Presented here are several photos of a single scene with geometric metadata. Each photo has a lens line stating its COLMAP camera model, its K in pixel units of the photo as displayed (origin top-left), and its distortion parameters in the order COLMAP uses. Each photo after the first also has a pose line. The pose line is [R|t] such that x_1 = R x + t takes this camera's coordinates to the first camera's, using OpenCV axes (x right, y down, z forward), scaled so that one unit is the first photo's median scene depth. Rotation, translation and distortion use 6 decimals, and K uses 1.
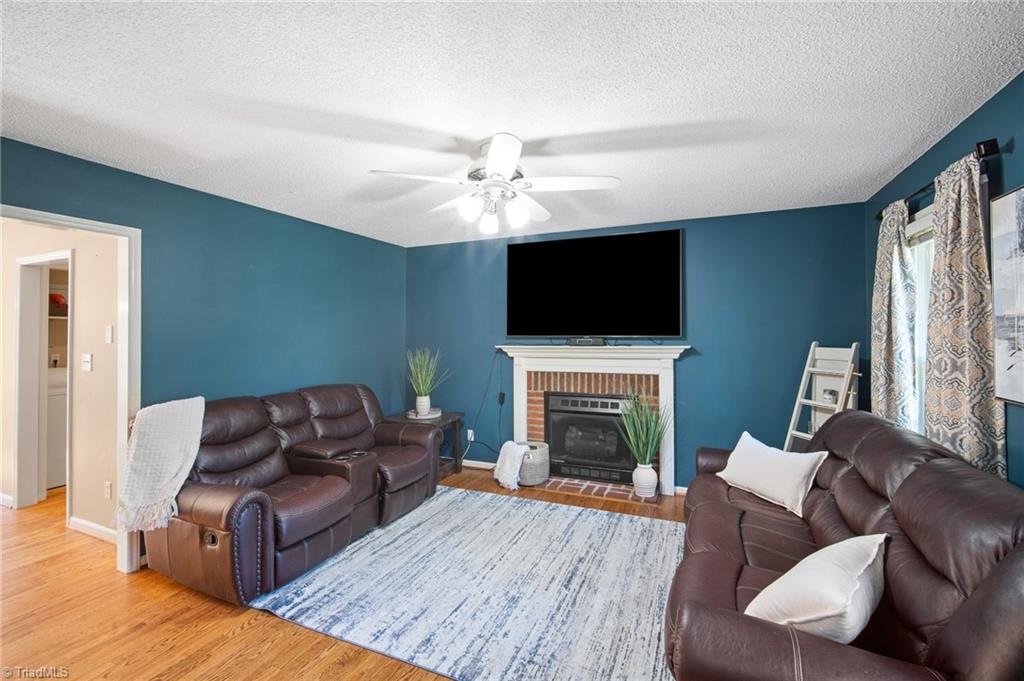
lens RADIAL K [[448.1, 0, 512.0], [0, 448.1, 334.3], [0, 0, 1]] dist [-0.003309, 0.000258]
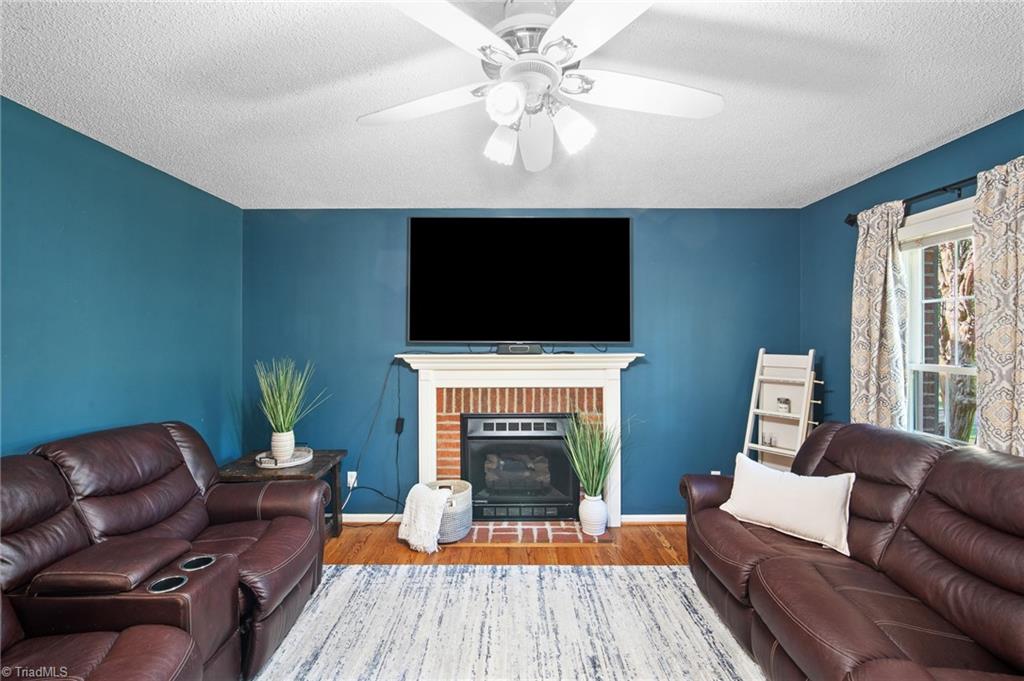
lens RADIAL K [[441.5, 0, 512.2], [0, 441.5, 344.4], [0, 0, 1]] dist [-0.007685, 0.000553]
pose [[0.916741, 0.000552, 0.399482, -0.165592], [-0.004611, 0.999947, 0.009200, 0.001301], [-0.399456, -0.010277, 0.916695, 0.297510]]
